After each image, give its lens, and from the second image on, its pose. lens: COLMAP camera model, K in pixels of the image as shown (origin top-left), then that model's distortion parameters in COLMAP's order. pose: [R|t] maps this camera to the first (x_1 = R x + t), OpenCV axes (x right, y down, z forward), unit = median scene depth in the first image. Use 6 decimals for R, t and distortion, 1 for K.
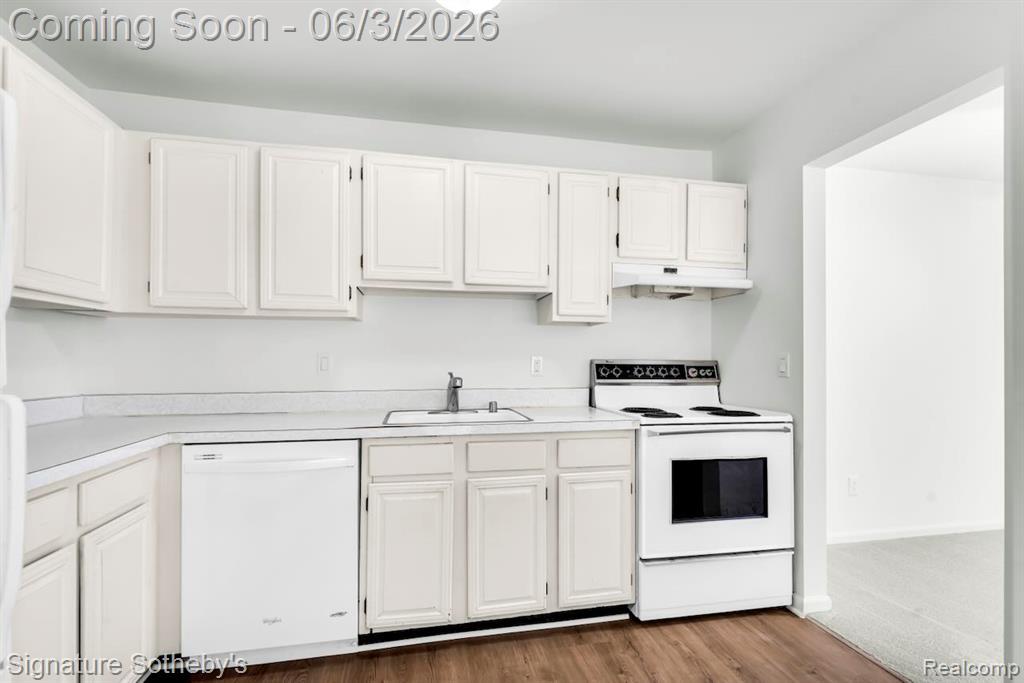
lens RADIAL K [[481.2, 0, 513.6], [0, 481.2, 356.1], [0, 0, 1]] dist [-0.000117, -0.001125]
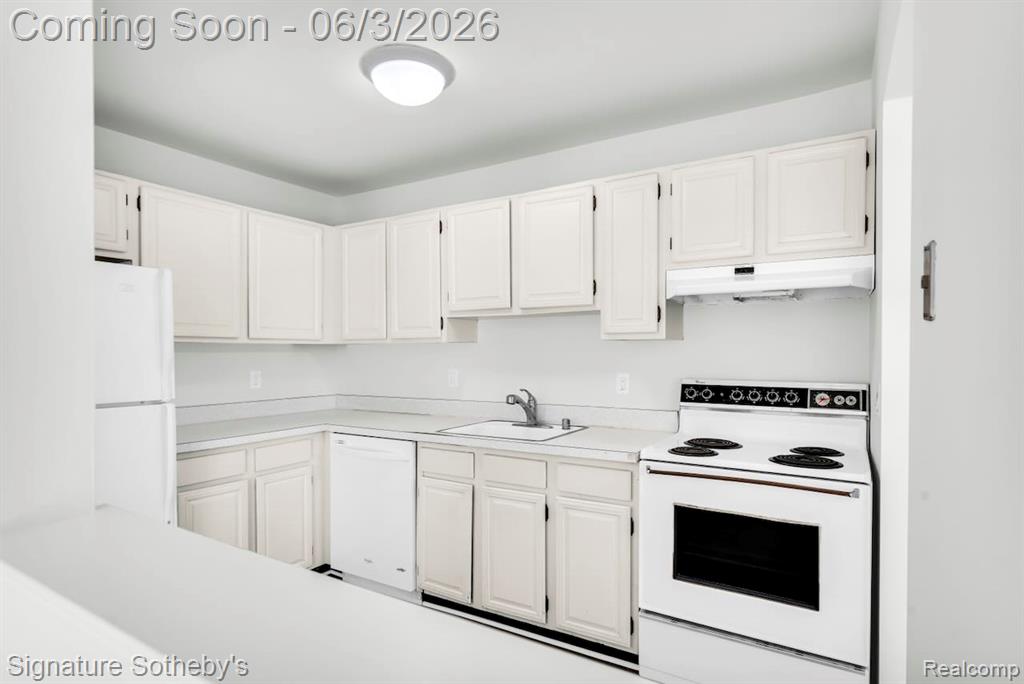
lens RADIAL K [[562.7, 0, 515.1], [0, 562.7, 351.0], [0, 0, 1]] dist [0.003450, 0.001834]
pose [[0.720928, -0.006147, -0.692983, 0.699101], [0.014814, 0.999869, 0.006543, -0.057711], [0.692852, -0.014983, 0.720924, 0.072253]]
